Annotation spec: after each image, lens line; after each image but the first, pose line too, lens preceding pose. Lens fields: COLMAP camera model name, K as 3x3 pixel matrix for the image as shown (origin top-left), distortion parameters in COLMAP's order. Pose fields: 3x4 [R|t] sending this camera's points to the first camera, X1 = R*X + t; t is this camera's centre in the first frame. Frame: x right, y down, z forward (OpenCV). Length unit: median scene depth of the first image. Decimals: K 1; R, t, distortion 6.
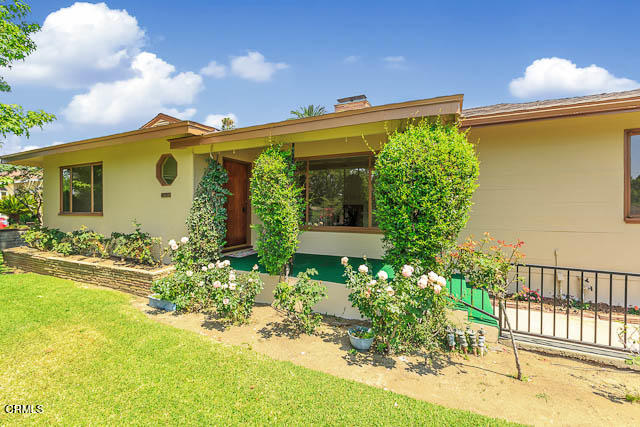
lens RADIAL K [[276.5, 0, 320.5], [0, 276.5, 205.6], [0, 0, 1]] dist [-0.001484, -0.000142]
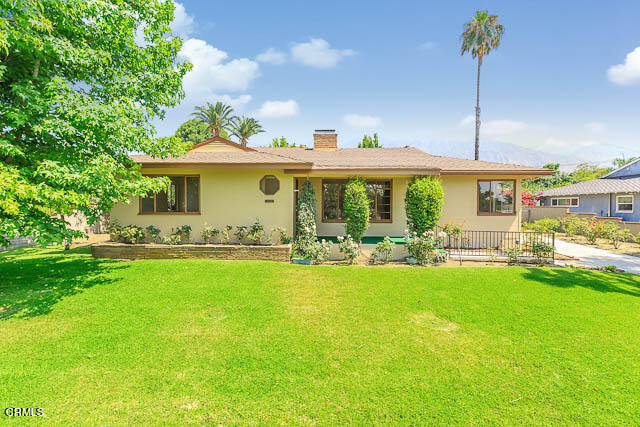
lens RADIAL K [[276.5, 0, 320.5], [0, 276.5, 205.6], [0, 0, 1]] dist [-0.001484, -0.000142]
pose [[0.915949, 0.004472, 0.401271, -0.945329], [-0.007234, 0.999959, 0.005368, -0.024202], [-0.401230, -0.007820, 0.915944, -0.576454]]
